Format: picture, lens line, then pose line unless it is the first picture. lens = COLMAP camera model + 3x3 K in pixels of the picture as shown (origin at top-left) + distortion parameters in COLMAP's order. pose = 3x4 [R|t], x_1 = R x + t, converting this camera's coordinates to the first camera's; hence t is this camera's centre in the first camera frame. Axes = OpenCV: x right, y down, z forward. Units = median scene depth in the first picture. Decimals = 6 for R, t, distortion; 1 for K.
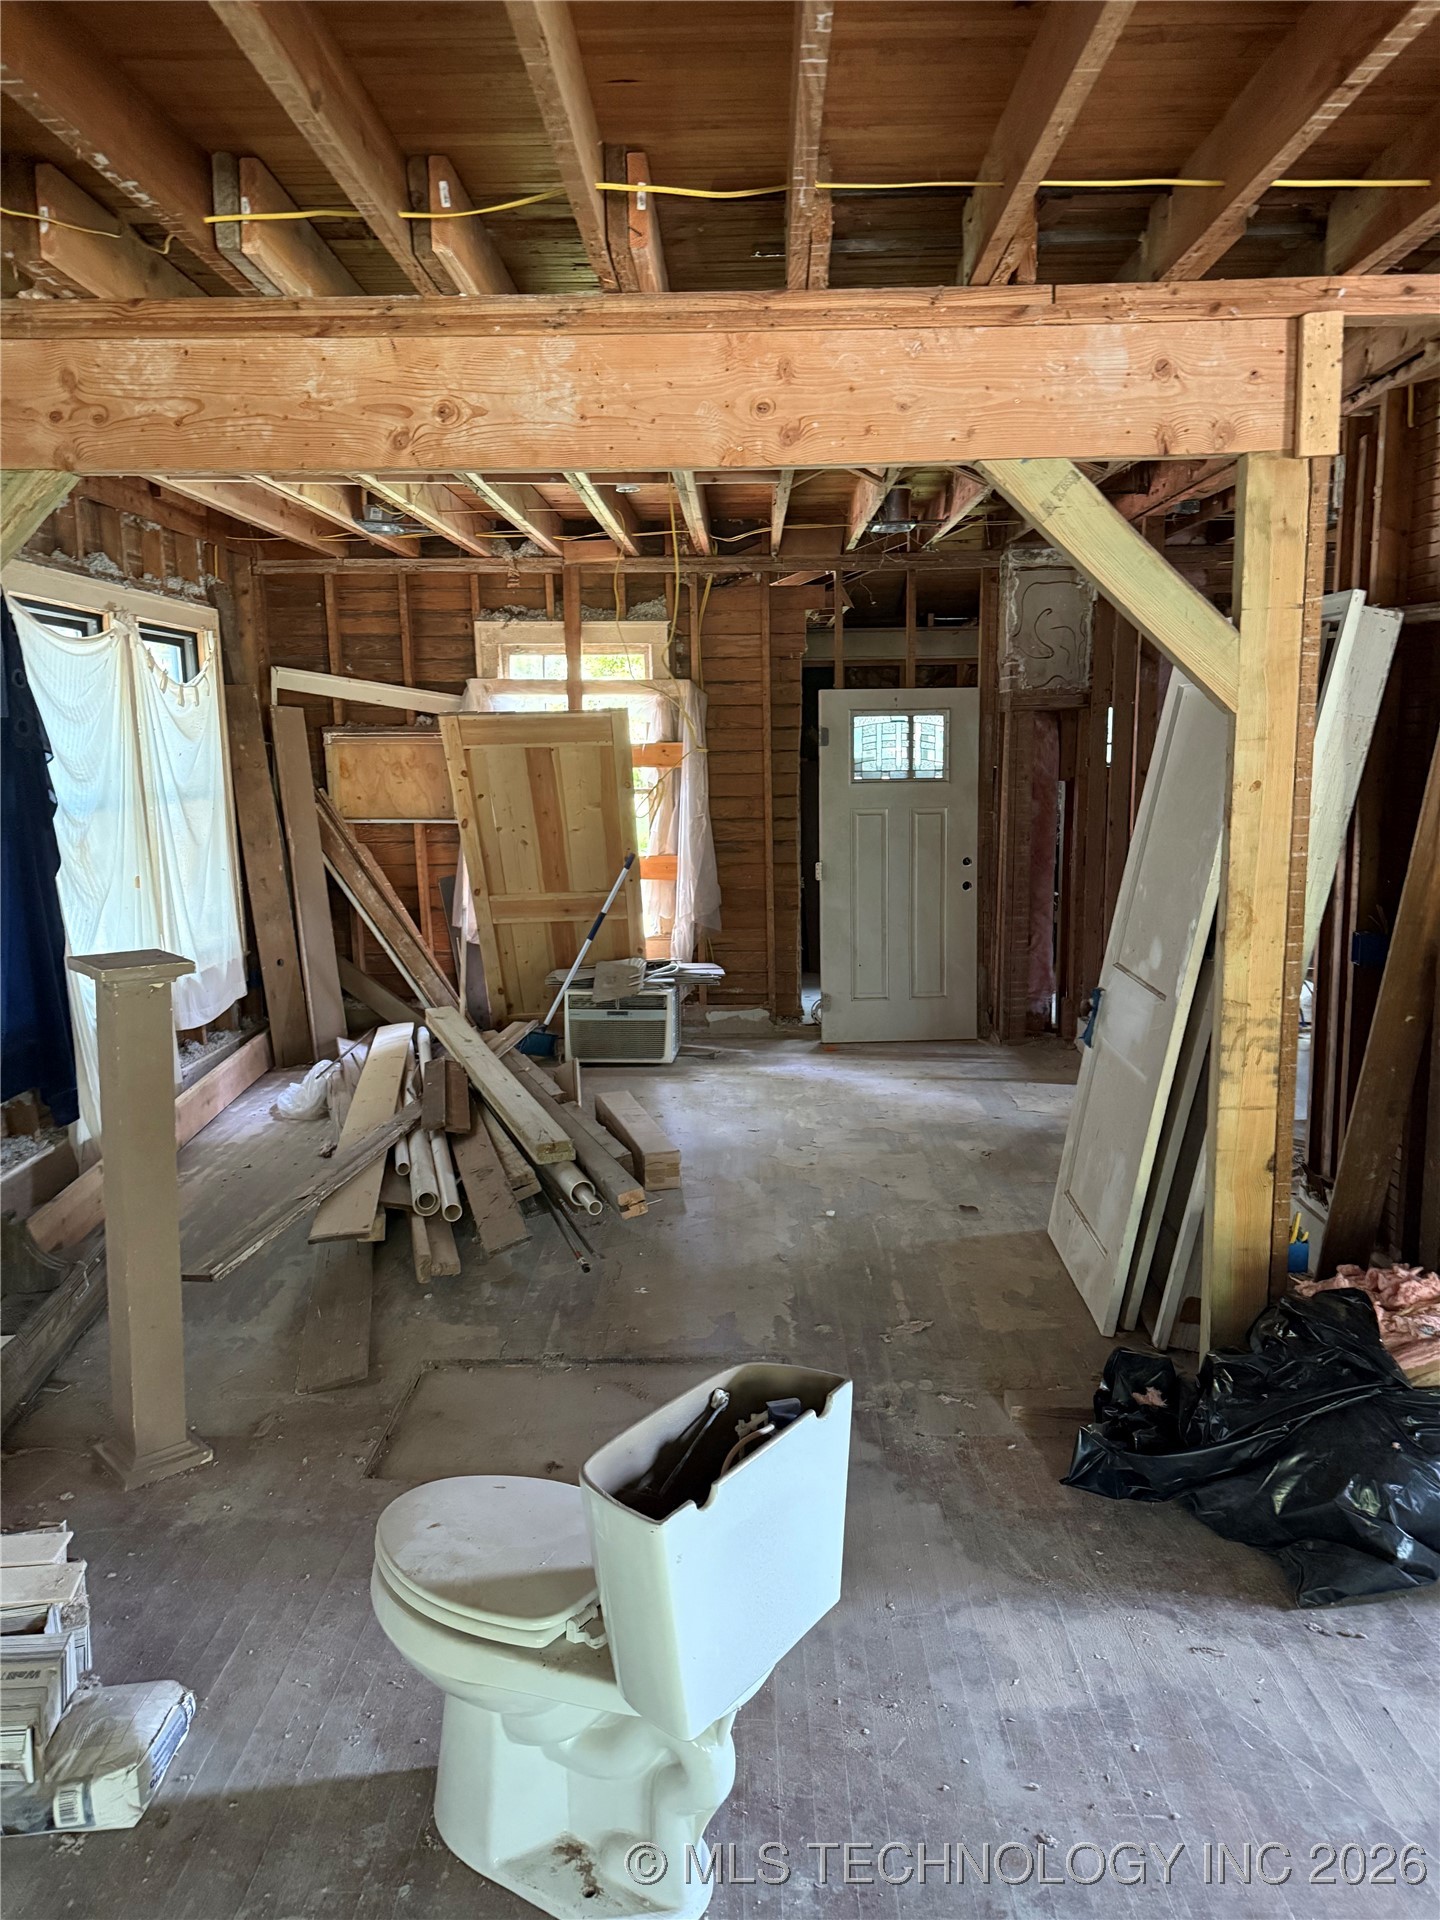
lens RADIAL K [[1362.5, 0, 725.3], [0, 1362.5, 961.8], [0, 0, 1]] dist [-0.006865, -0.003006]
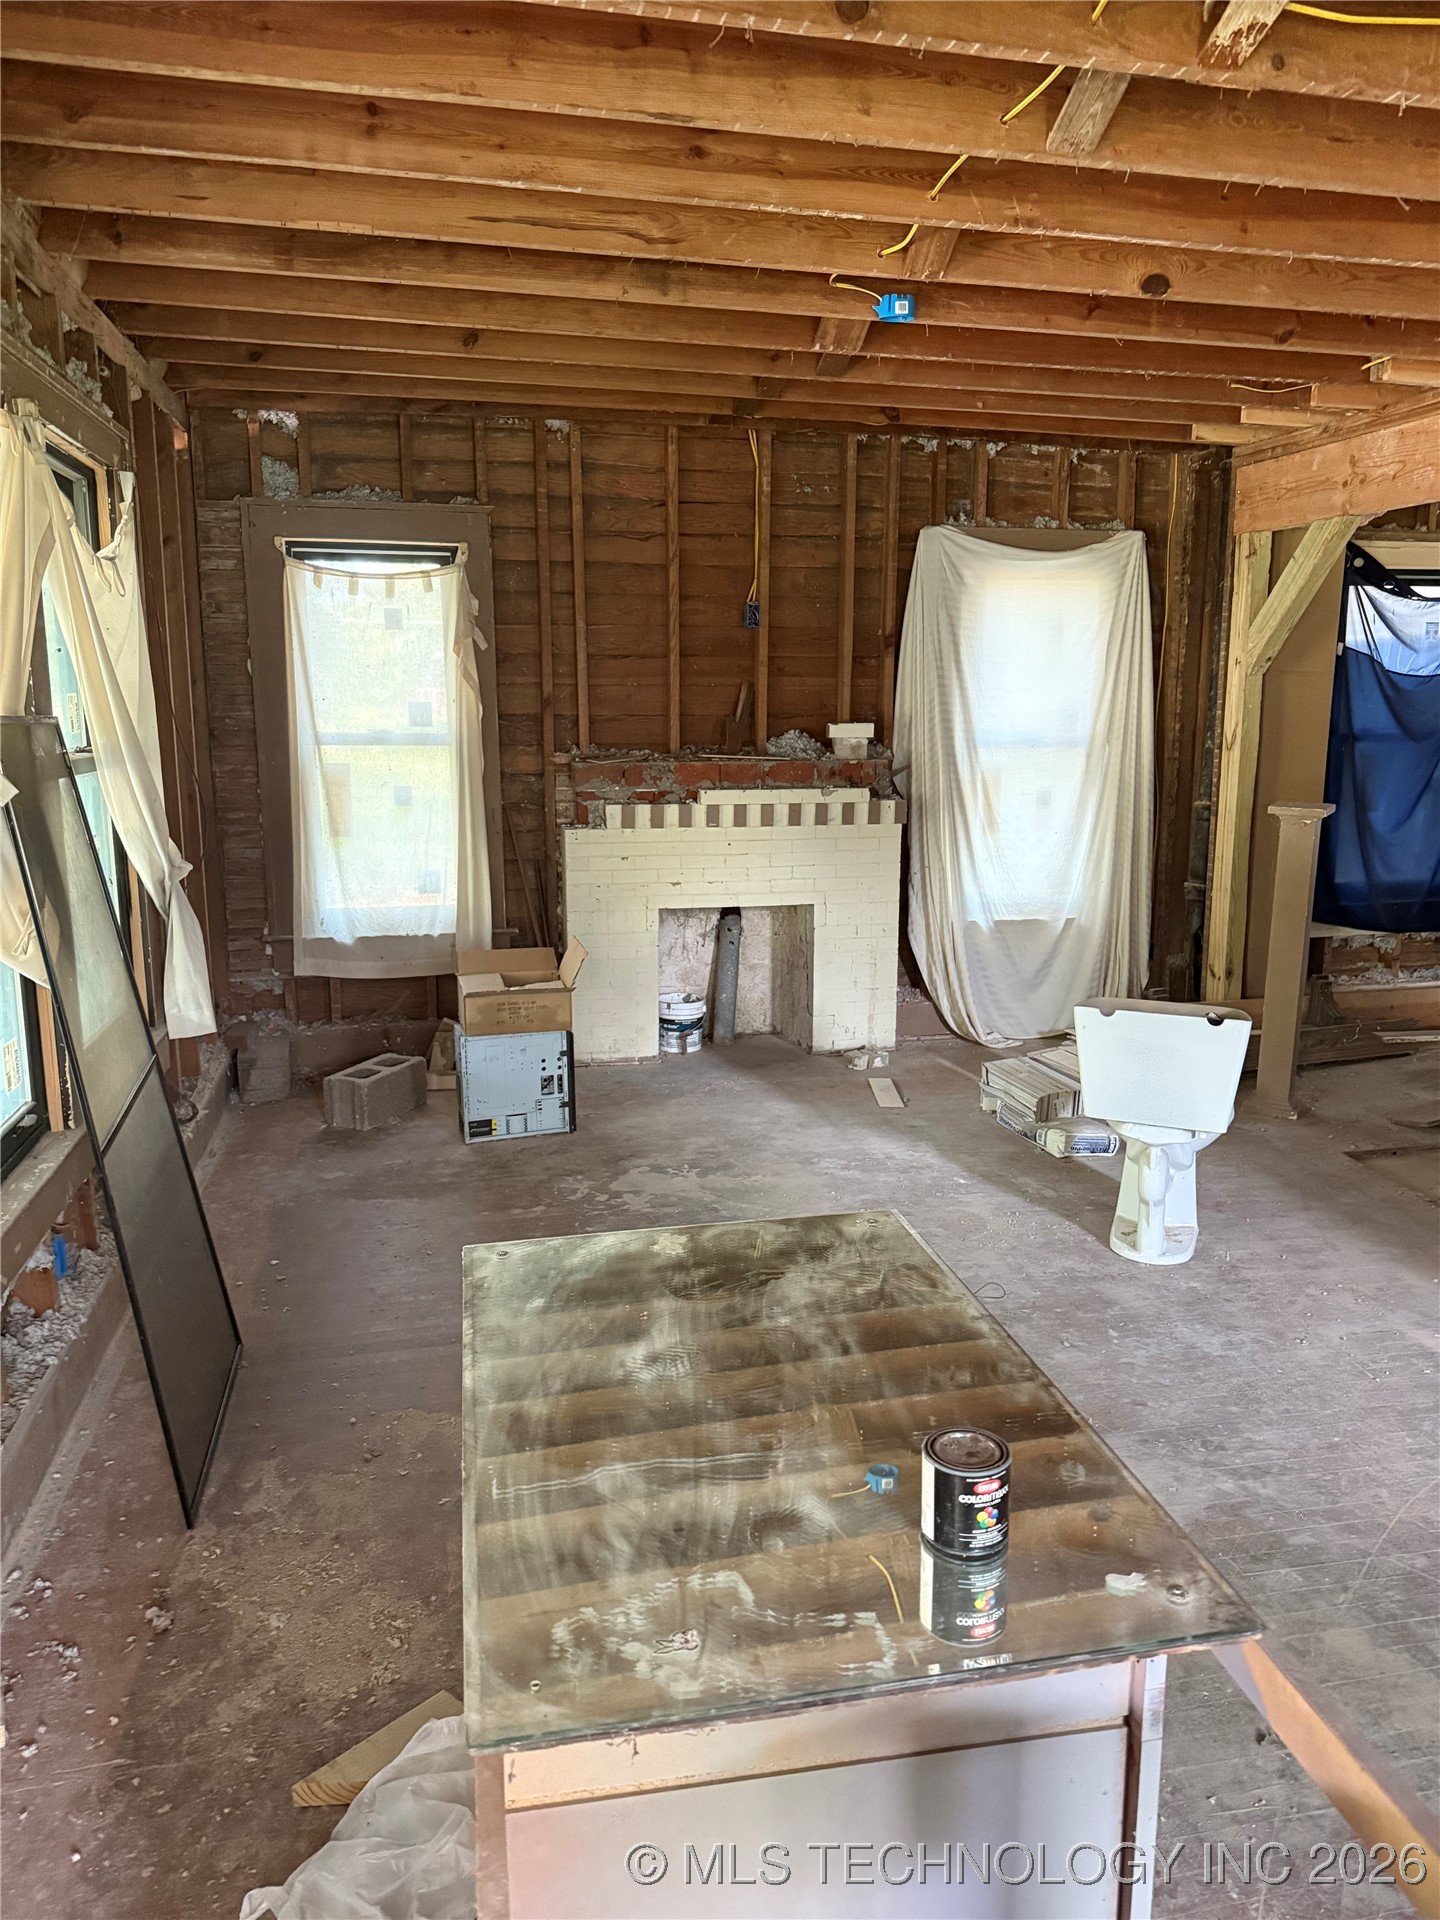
lens RADIAL K [[1362.5, 0, 725.4], [0, 1362.5, 958.1], [0, 0, 1]] dist [-0.006865, -0.003006]
pose [[0.211922, 0.189728, -0.958693, 1.089431], [-0.156828, 0.974863, 0.158261, 0.029753], [0.964621, 0.116811, 0.236349, -0.081673]]
